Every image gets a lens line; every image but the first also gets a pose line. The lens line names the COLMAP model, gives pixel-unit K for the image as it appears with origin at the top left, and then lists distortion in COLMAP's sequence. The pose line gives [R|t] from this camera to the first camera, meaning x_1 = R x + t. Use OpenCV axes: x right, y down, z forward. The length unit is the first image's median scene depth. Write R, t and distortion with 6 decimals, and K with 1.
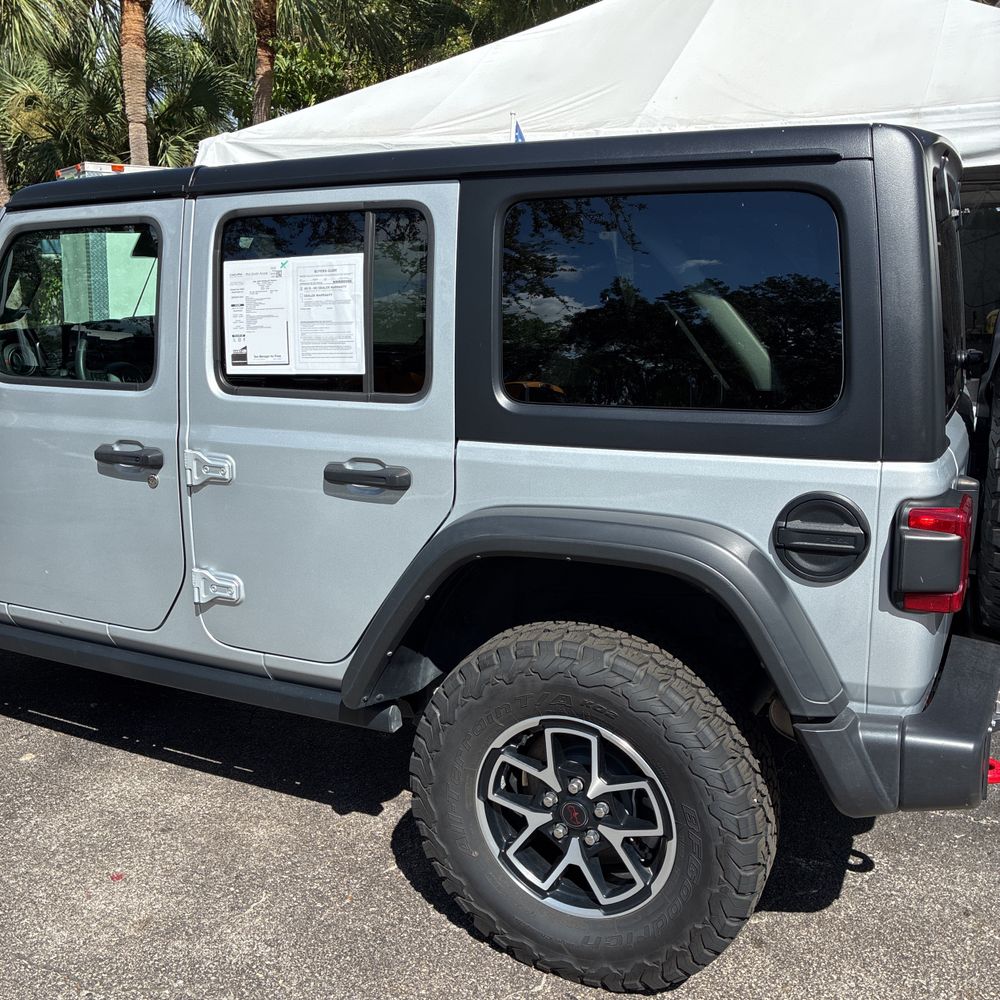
lens RADIAL K [[1019.6, 0, 503.2], [0, 1019.6, 502.6], [0, 0, 1]] dist [0.020561, 0.000000]
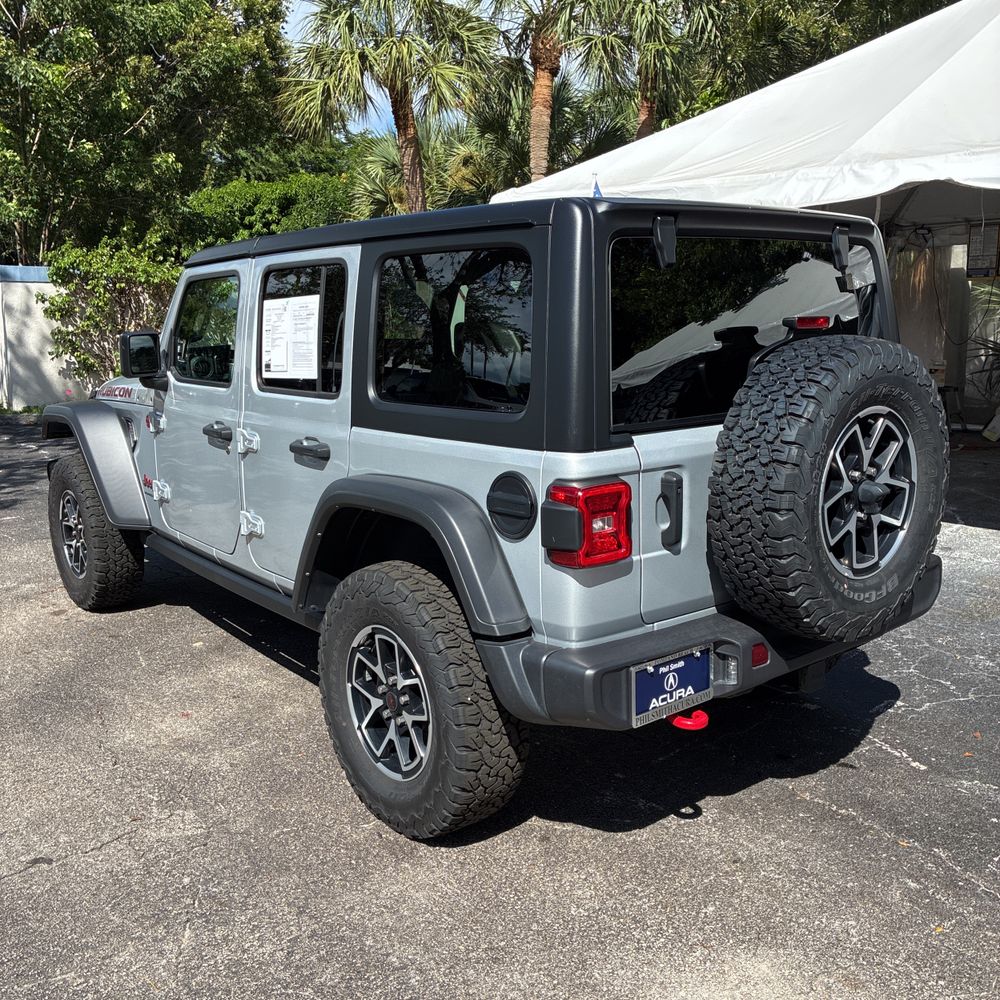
lens RADIAL K [[1019.6, 0, 496.3], [0, 1019.6, 499.1], [0, 0, 1]] dist [0.020561, 0.000000]
pose [[0.901467, 0.075799, -0.426159, 0.736905], [-0.089295, 0.995936, -0.011747, 0.037913], [0.423537, 0.048643, 0.904572, -0.185040]]
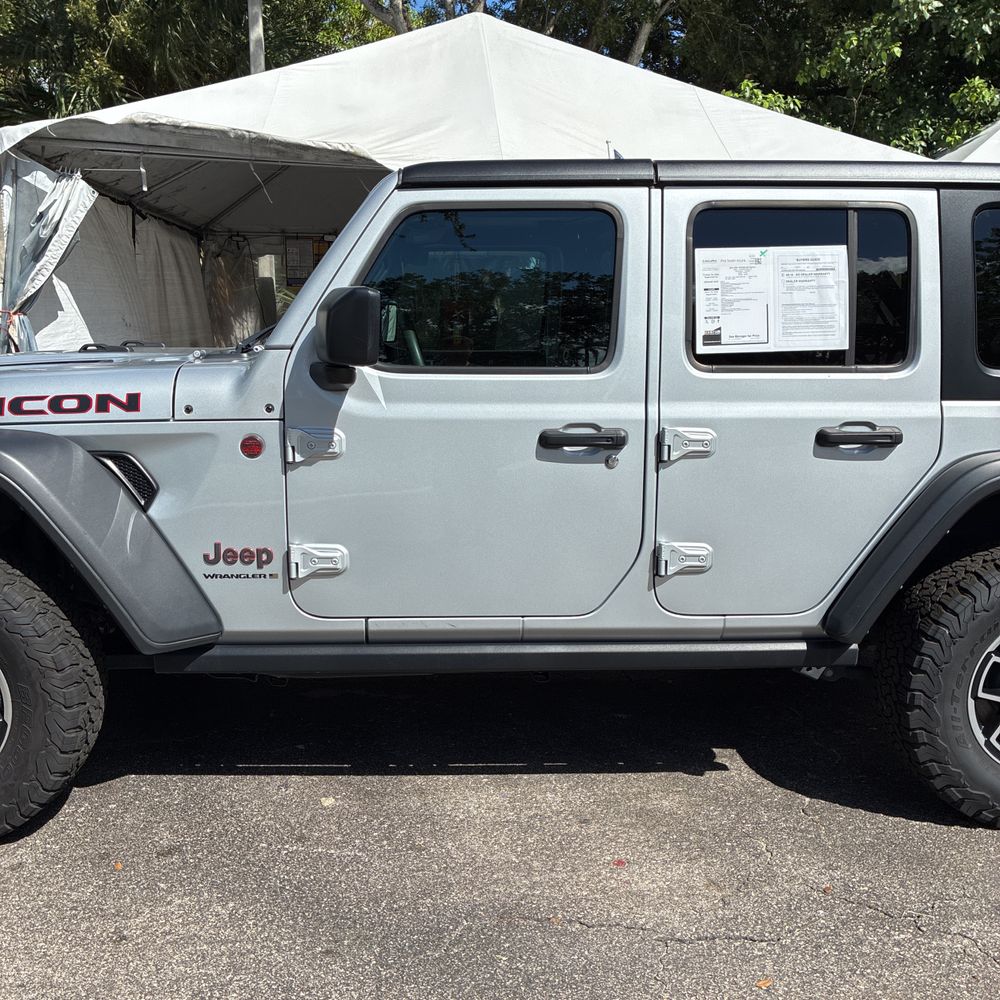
lens RADIAL K [[1019.6, 0, 502.0], [0, 1019.6, 499.1], [0, 0, 1]] dist [0.020561, 0.000000]
pose [[0.867087, -0.065731, 0.493802, -1.091231], [0.091530, 0.995402, -0.028222, 0.040219], [-0.489676, 0.069668, 0.869117, 0.207067]]
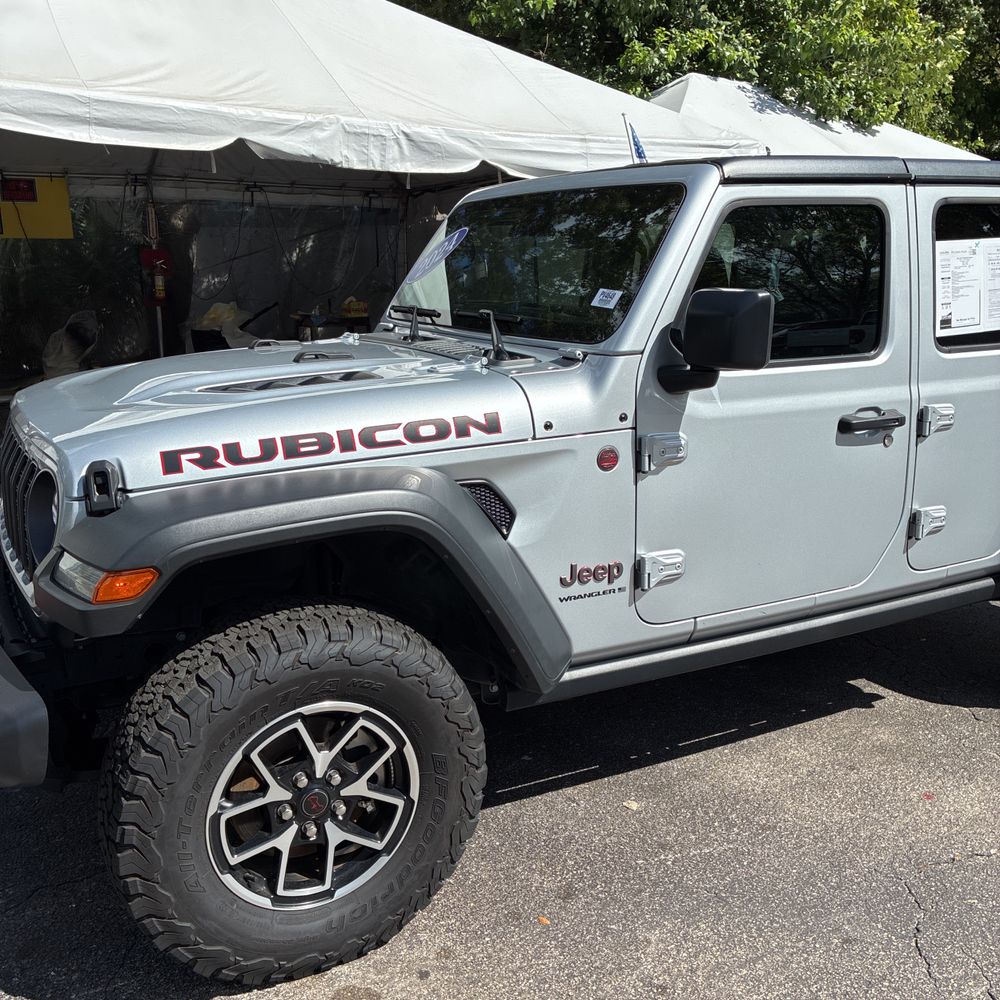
lens RADIAL K [[1019.6, 0, 499.9], [0, 1019.6, 495.6], [0, 0, 1]] dist [0.020561, 0.000000]
pose [[0.576587, -0.178639, 0.797267, -1.712790], [0.179691, 0.979639, 0.089549, -0.158956], [-0.797031, 0.091629, 0.596947, 0.792183]]
